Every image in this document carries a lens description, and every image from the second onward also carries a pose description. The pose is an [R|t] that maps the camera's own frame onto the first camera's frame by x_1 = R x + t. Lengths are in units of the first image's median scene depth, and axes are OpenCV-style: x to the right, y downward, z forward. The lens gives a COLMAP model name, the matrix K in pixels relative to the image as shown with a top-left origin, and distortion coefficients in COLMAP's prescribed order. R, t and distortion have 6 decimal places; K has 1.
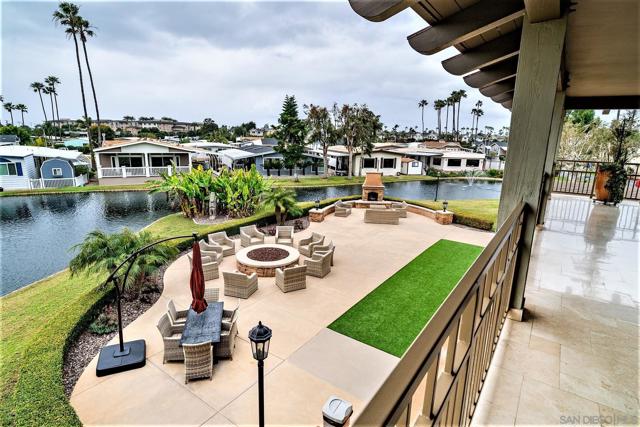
lens RADIAL K [[342.2, 0, 320.0], [0, 342.2, 213.5], [0, 0, 1]] dist [0.000743, 0.000143]
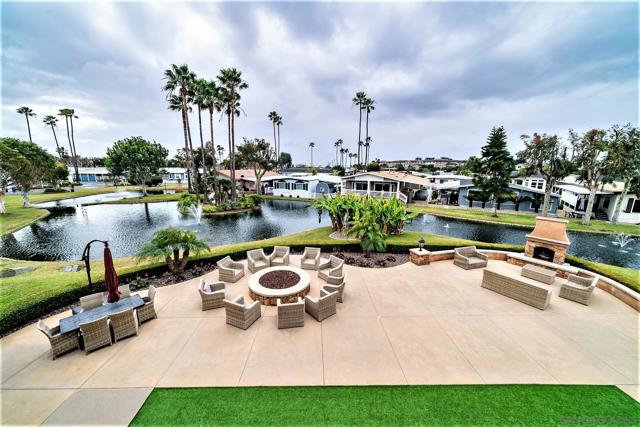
lens RADIAL K [[234.9, 0, 320.0], [0, 234.9, 213.5], [0, 0, 1]] dist [0.000163, -0.000084]
pose [[0.599556, 0.143464, -0.787370, 0.150434], [-0.176744, 0.983247, 0.044570, -0.043207], [0.780573, 0.112440, 0.614868, 0.212944]]
